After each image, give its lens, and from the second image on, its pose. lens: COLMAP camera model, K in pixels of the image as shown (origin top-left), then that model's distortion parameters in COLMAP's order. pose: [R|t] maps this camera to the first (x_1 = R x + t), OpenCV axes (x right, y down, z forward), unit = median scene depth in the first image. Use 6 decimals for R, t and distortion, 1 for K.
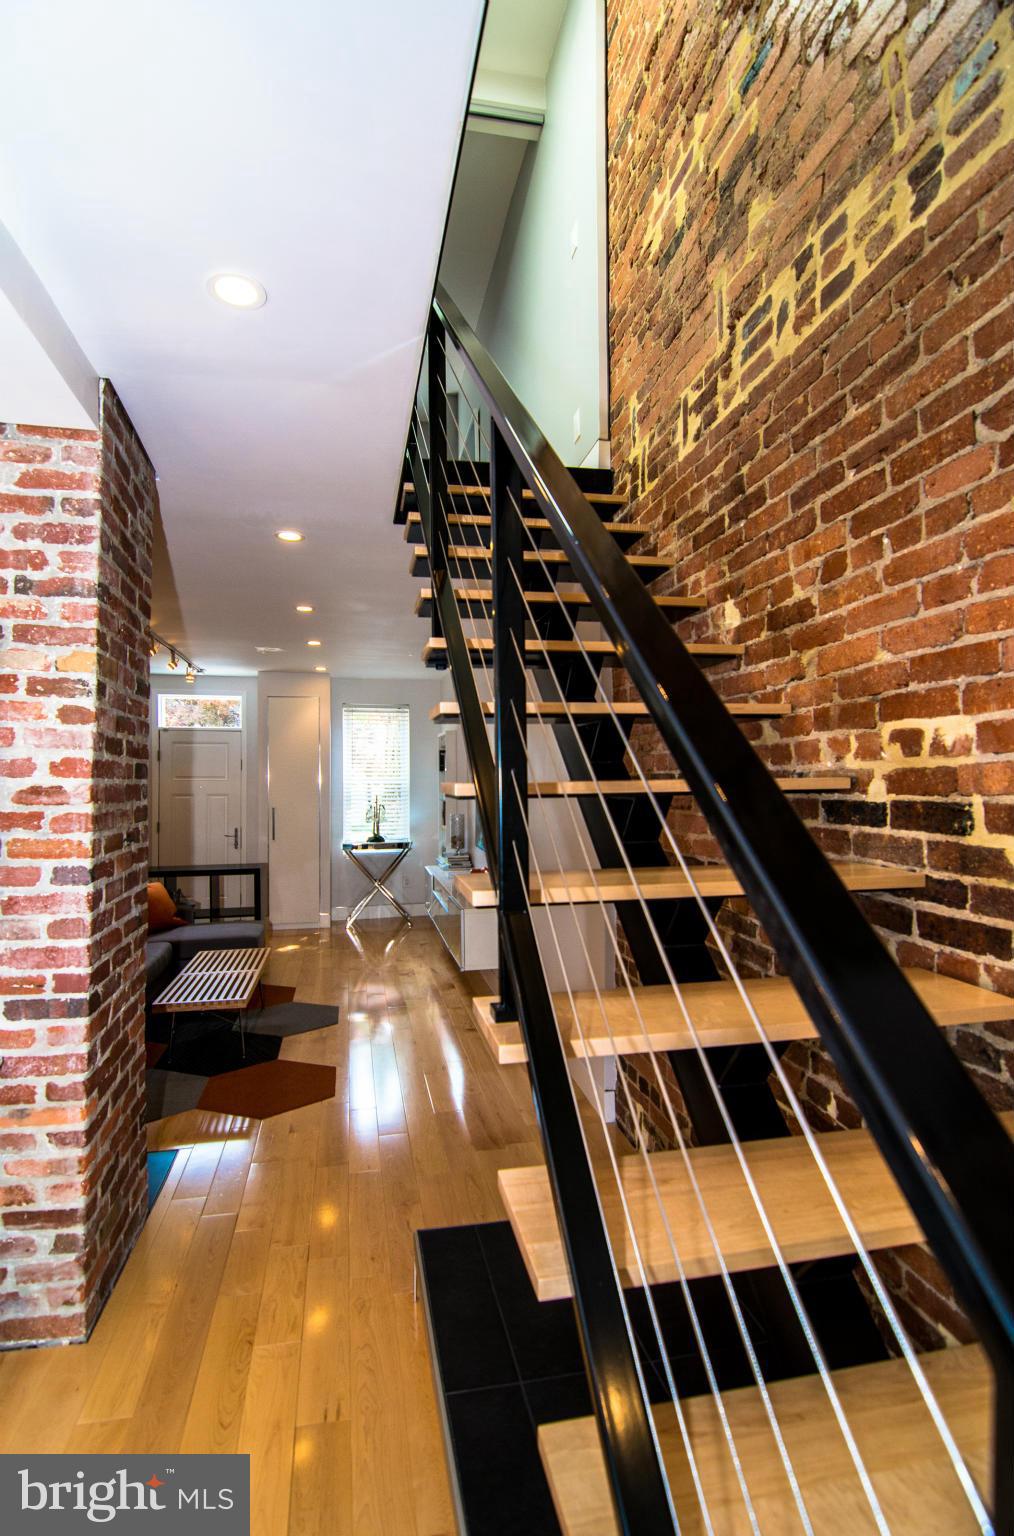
lens RADIAL K [[775.7, 0, 507.0], [0, 775.7, 768.0], [0, 0, 1]] dist [-0.000029, -0.000004]
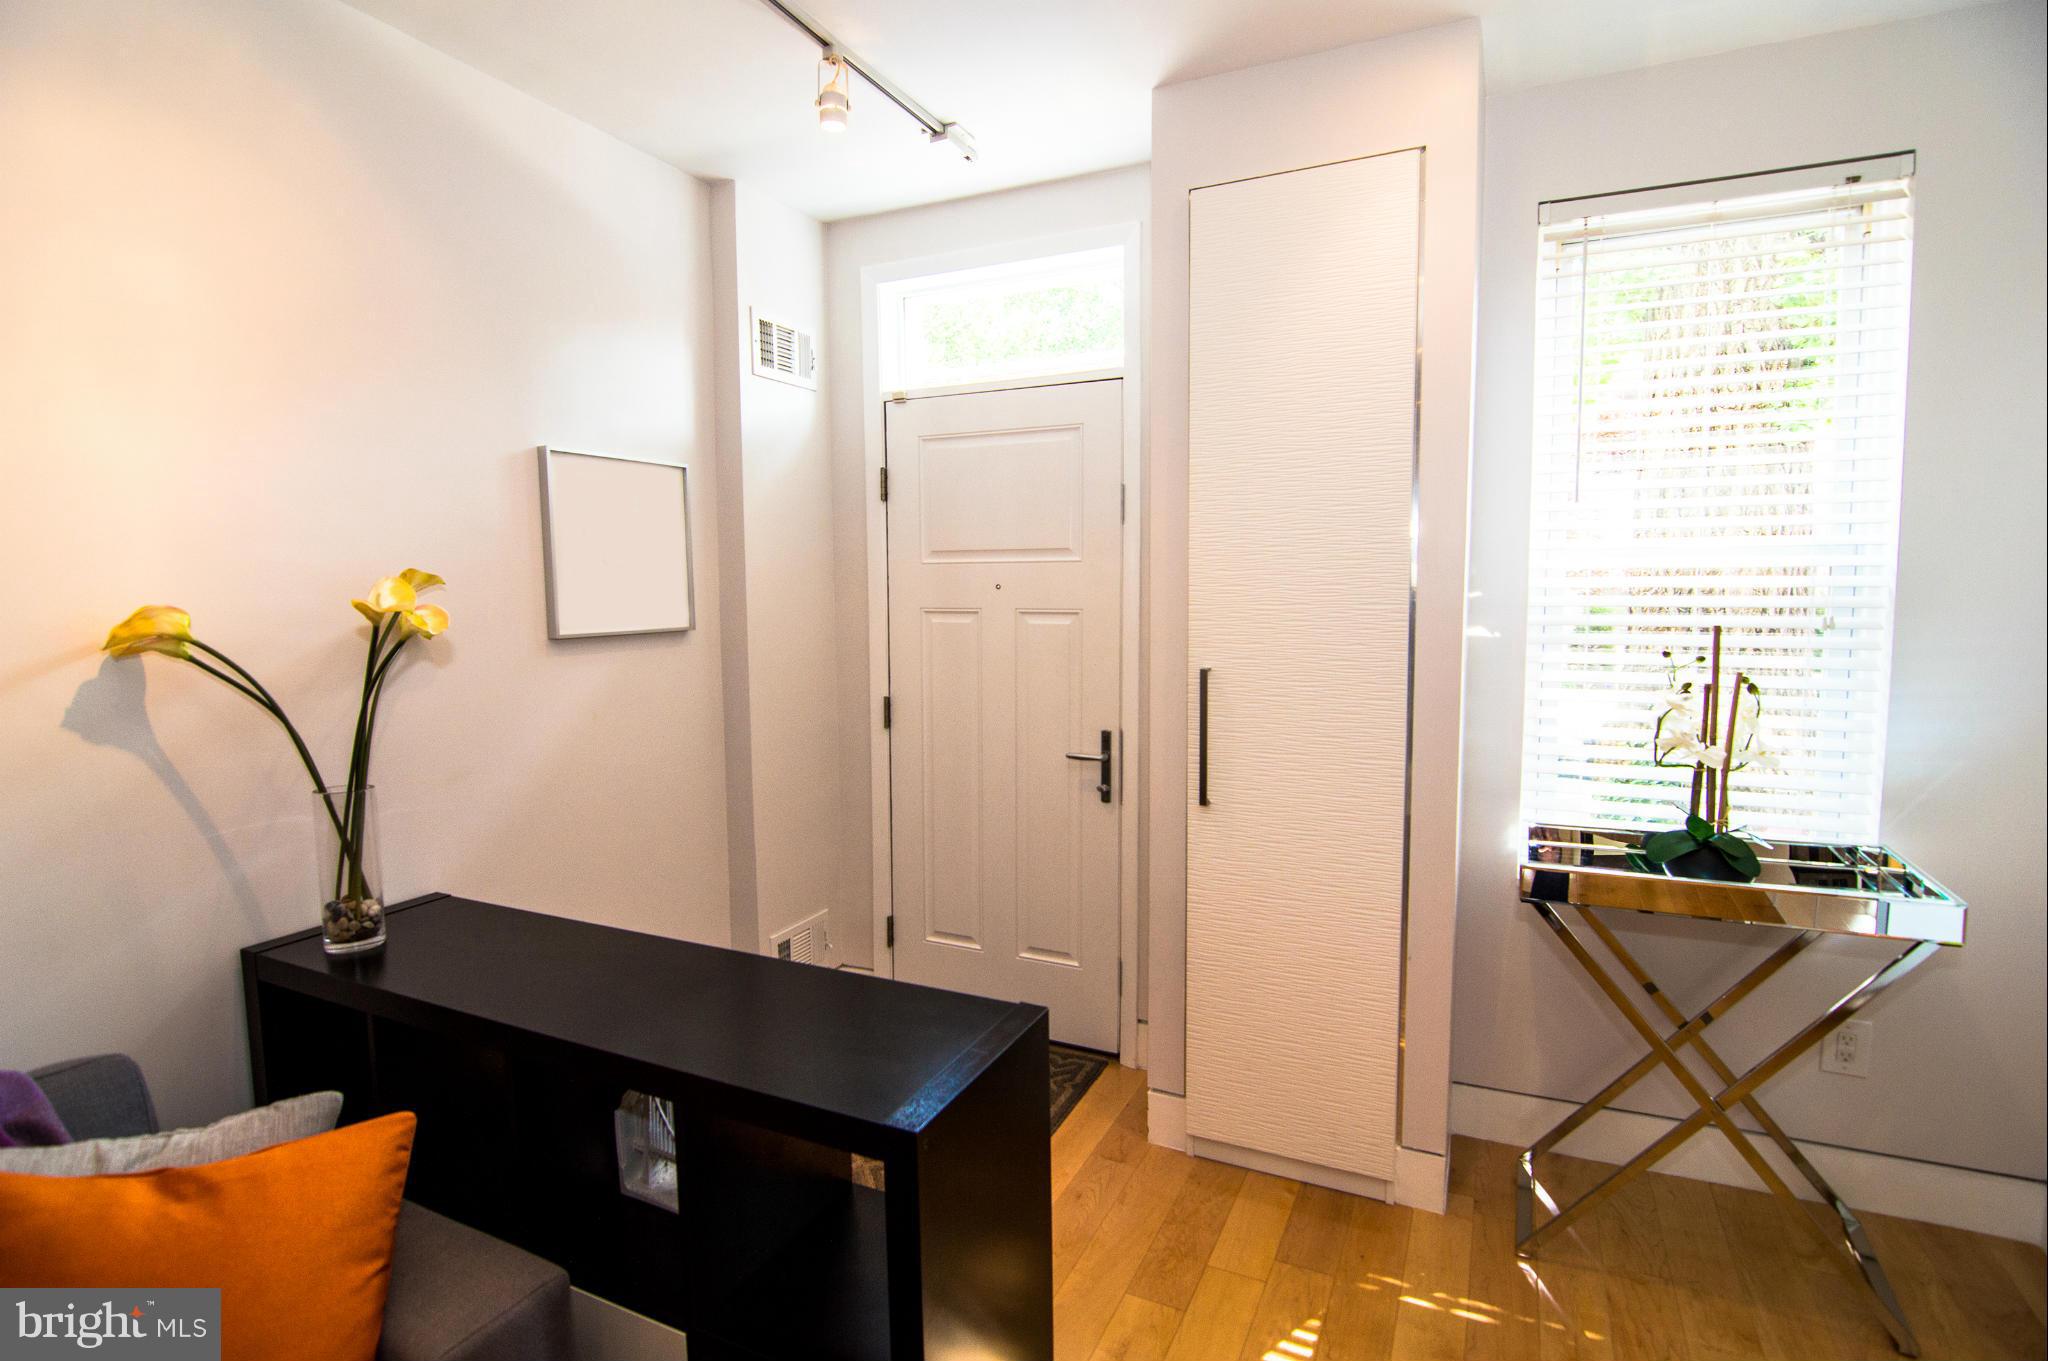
lens RADIAL K [[1004.1, 0, 1026.4], [0, 1004.1, 669.7], [0, 0, 1]] dist [-0.001715, -0.012801]
pose [[0.797351, 0.047357, -0.601655, -0.153277], [0.017650, 0.994660, 0.101682, 0.017384], [0.603258, -0.091696, 0.792257, 0.688264]]
